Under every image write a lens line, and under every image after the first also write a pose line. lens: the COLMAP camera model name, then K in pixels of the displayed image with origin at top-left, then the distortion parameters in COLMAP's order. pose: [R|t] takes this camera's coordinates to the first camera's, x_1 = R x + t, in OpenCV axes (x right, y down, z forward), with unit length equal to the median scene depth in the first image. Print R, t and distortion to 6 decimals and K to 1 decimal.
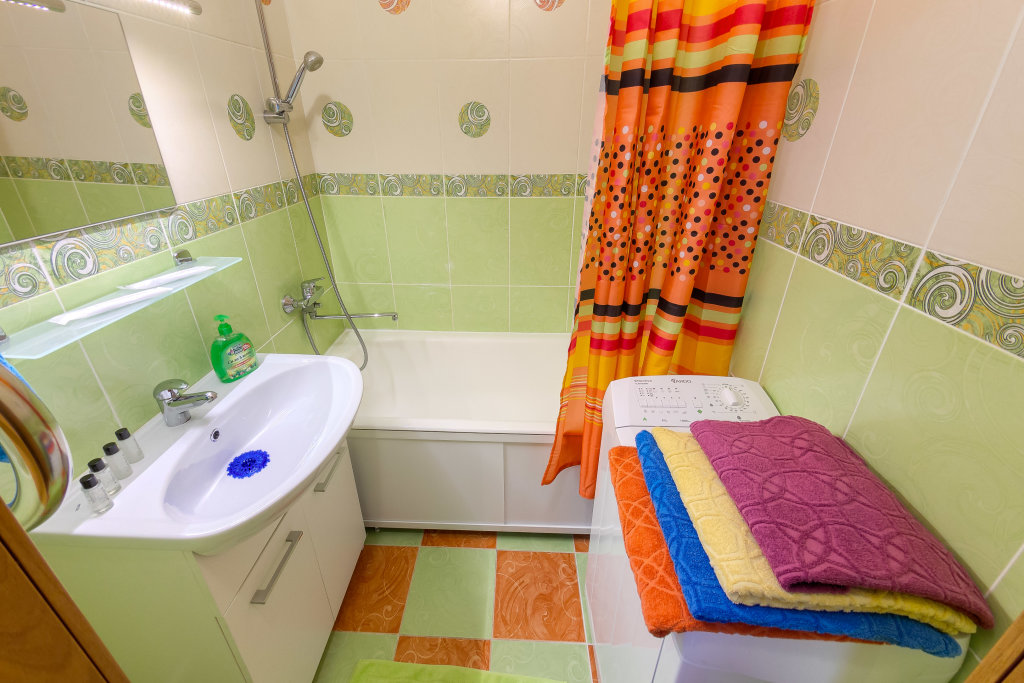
lens RADIAL K [[405.7, 0, 494.7], [0, 405.7, 317.7], [0, 0, 1]] dist [0.029346, -0.010393]
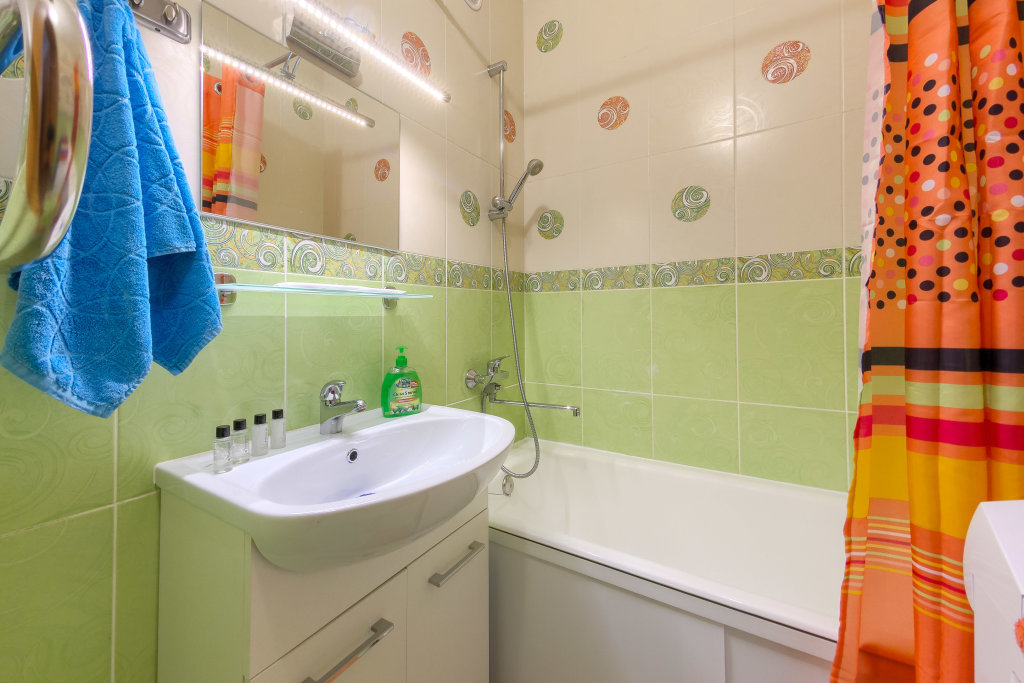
lens RADIAL K [[405.7, 0, 494.7], [0, 405.7, 317.7], [0, 0, 1]] dist [0.029346, -0.010393]
pose [[0.869436, 0.002740, -0.494039, 0.031426], [-0.210437, 0.906788, -0.365309, 0.238855], [0.446988, 0.421577, 0.788971, 0.263794]]
